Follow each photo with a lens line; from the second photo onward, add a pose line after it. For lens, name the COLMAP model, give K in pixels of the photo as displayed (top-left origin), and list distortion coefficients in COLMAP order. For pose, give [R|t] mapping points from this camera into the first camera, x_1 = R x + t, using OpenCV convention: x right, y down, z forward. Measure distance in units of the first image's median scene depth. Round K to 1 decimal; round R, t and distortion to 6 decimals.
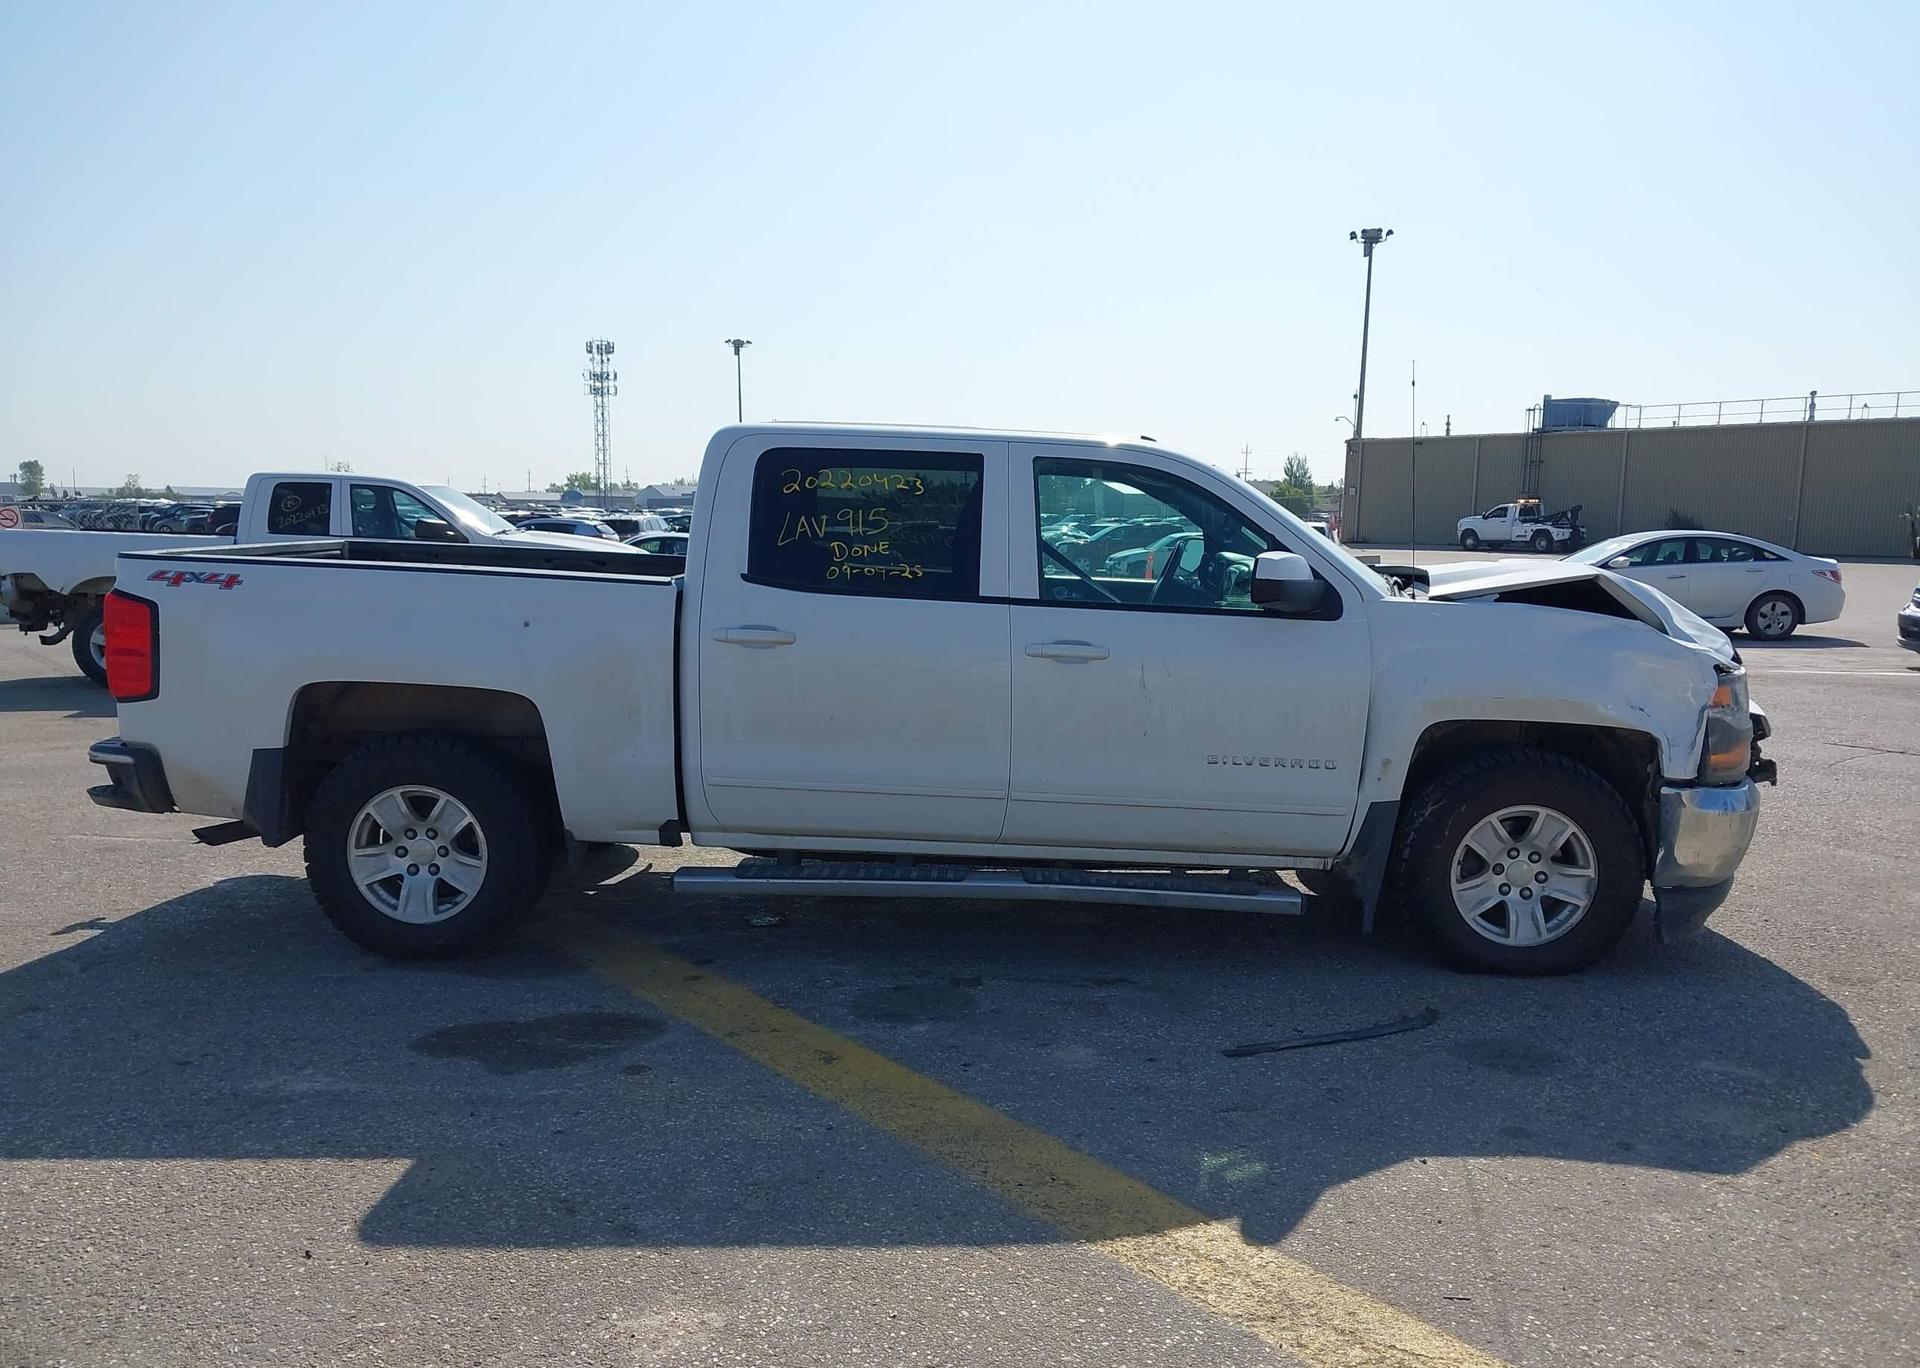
lens RADIAL K [[1574.1, 0, 967.0], [0, 1574.1, 689.2], [0, 0, 1]] dist [0.011354, -0.005097]
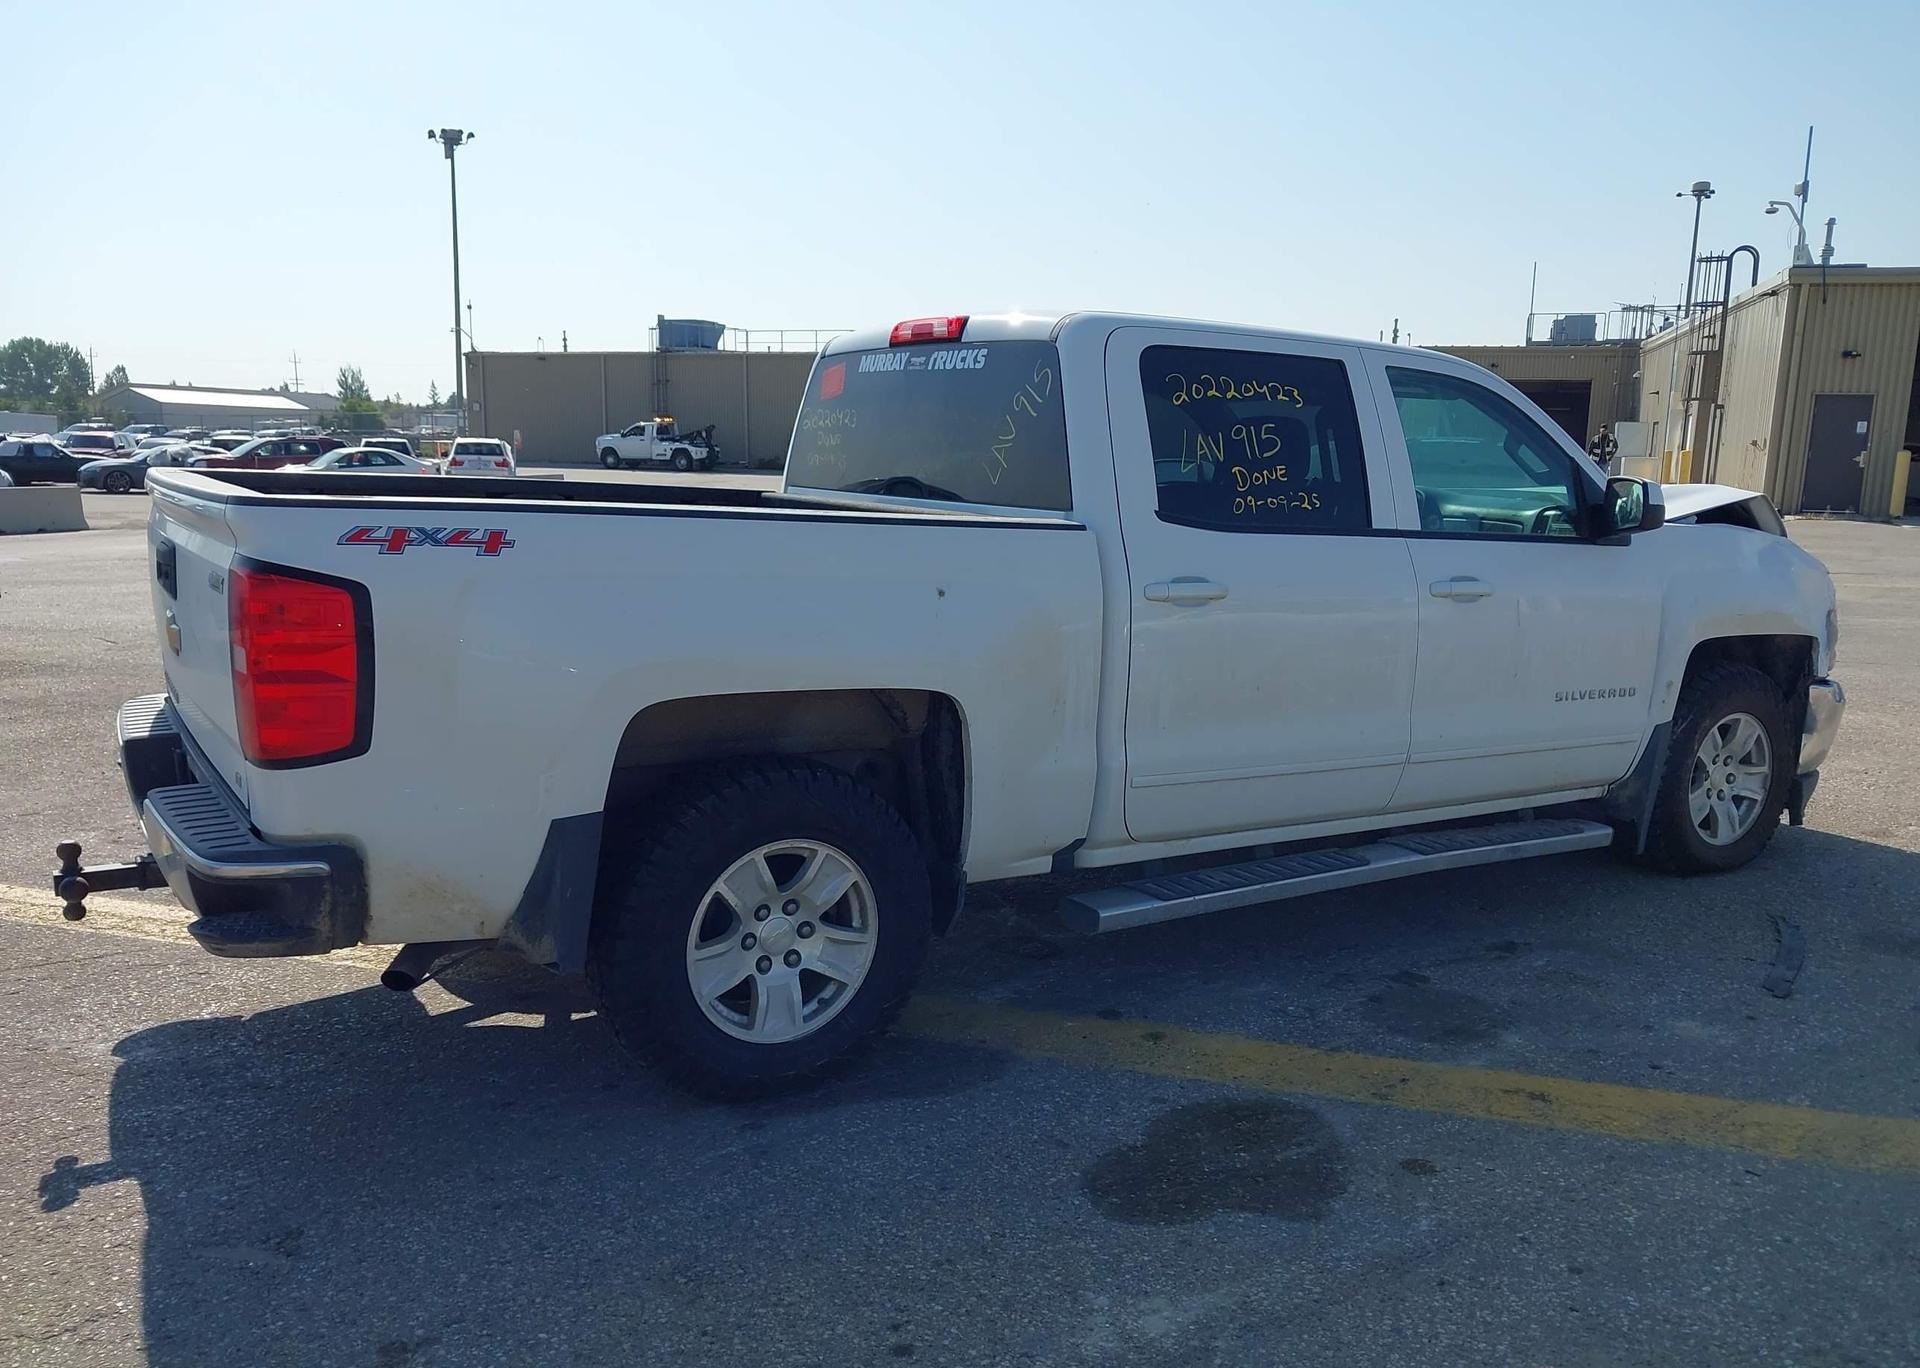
lens RADIAL K [[1532.1, 0, 959.9], [0, 1532.1, 764.0], [0, 0, 1]] dist [0.034047, -0.056707]
pose [[0.828967, -0.112241, 0.547920, -0.637067], [0.055694, 0.991353, 0.118817, -0.044200], [-0.556518, -0.067979, 0.828050, 0.418796]]
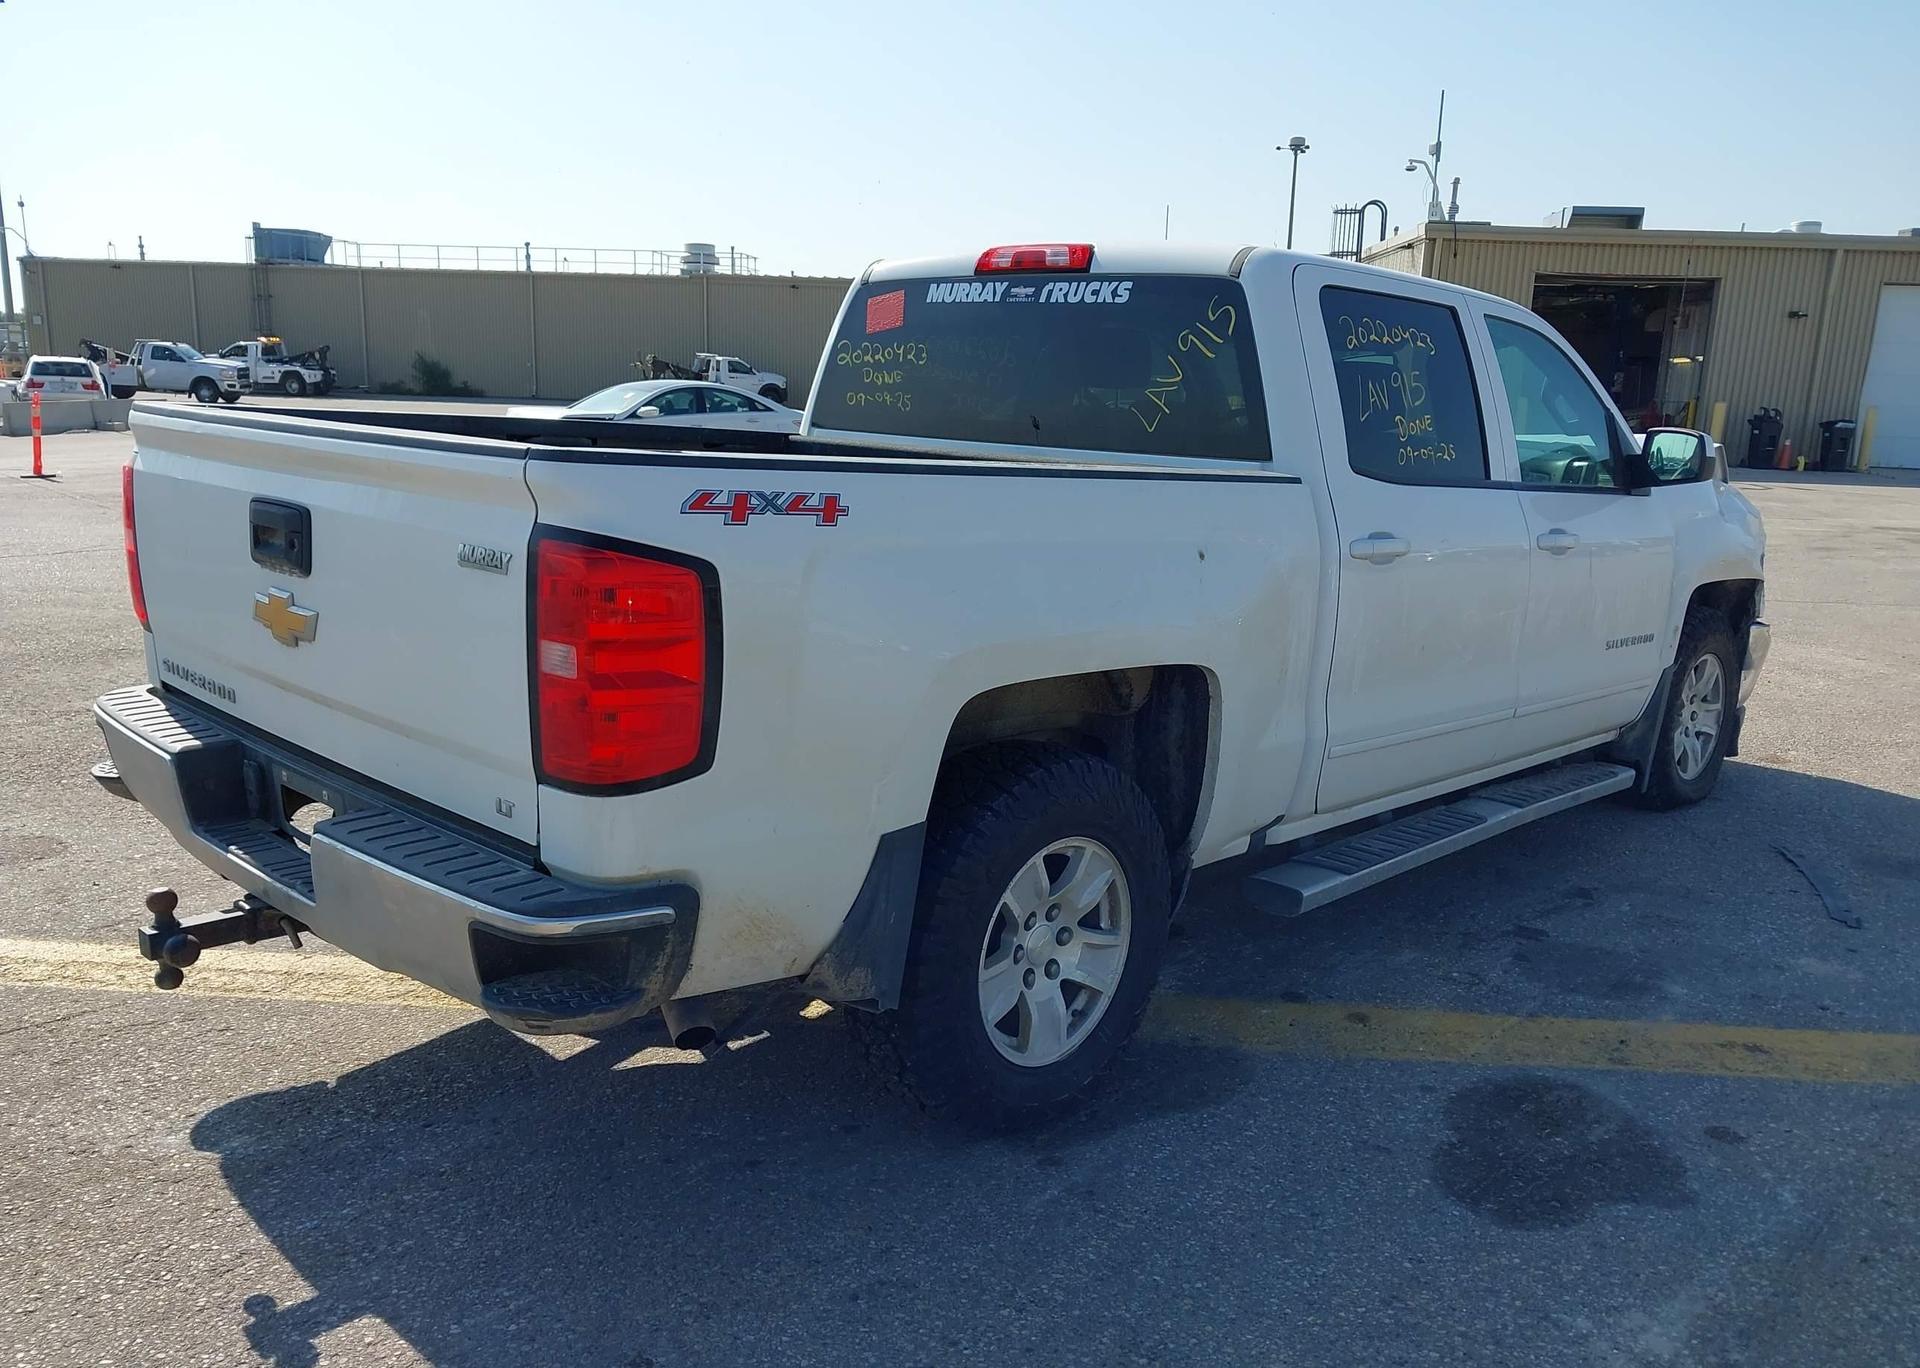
lens RADIAL K [[1537.2, 0, 964.4], [0, 1537.2, 762.3], [0, 0, 1]] dist [0.005209, -0.012789]
pose [[0.667693, -0.167216, 0.725414, -0.783585], [0.057551, 0.983124, 0.173650, -0.069484], [-0.742209, -0.074196, 0.666048, 0.640808]]
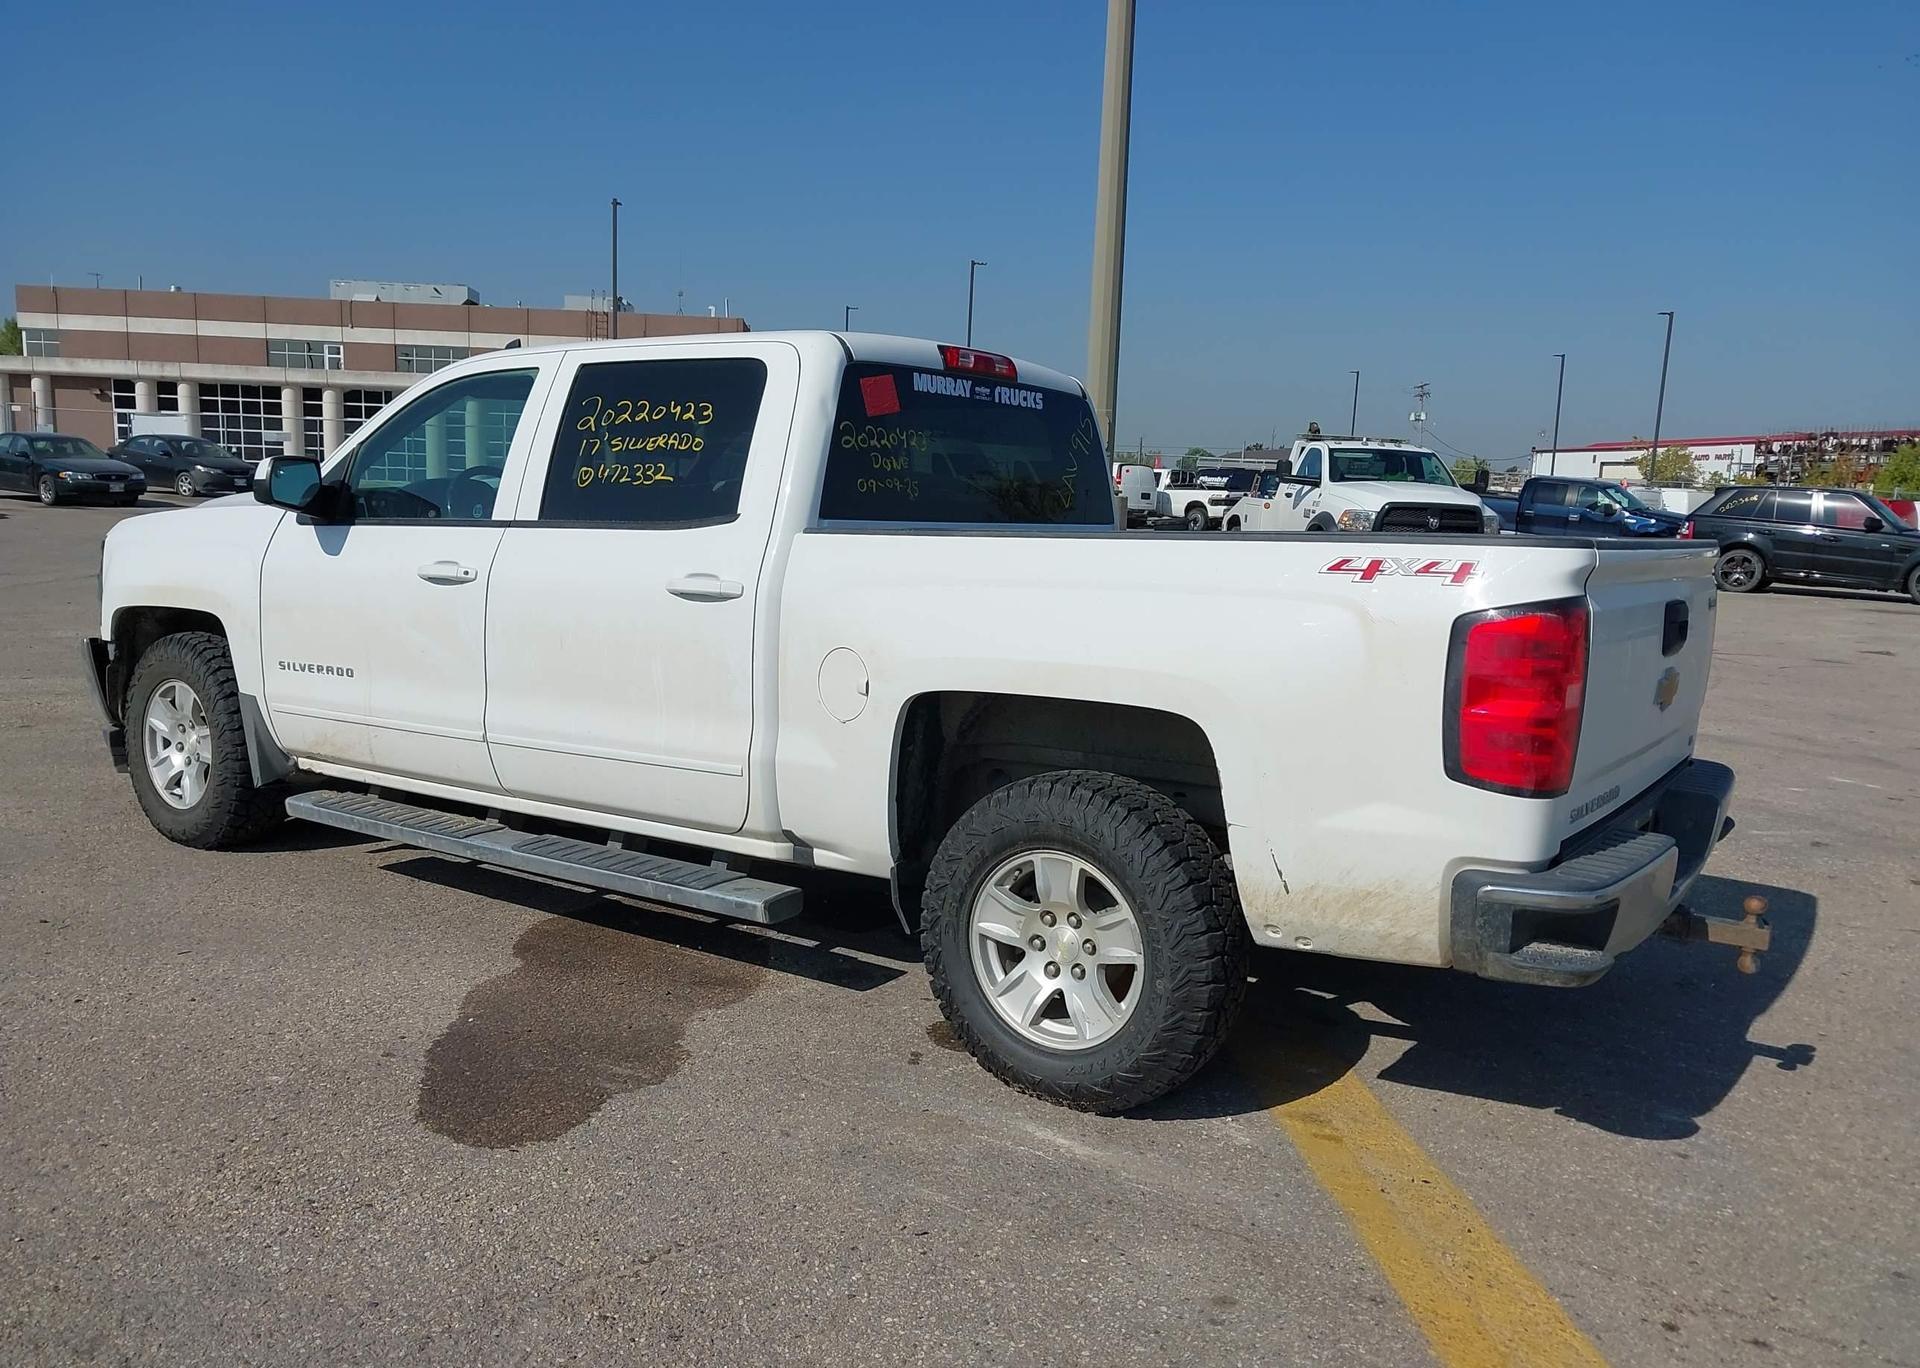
lens RADIAL K [[1500.9, 0, 964.0], [0, 1500.9, 778.8], [0, 0, 1]] dist [0.005386, 0.013287]
pose [[-0.847140, -0.146644, 0.510734, -0.629702], [0.009231, 0.956959, 0.290076, -0.202862], [-0.531289, 0.250450, -0.809325, 1.907838]]
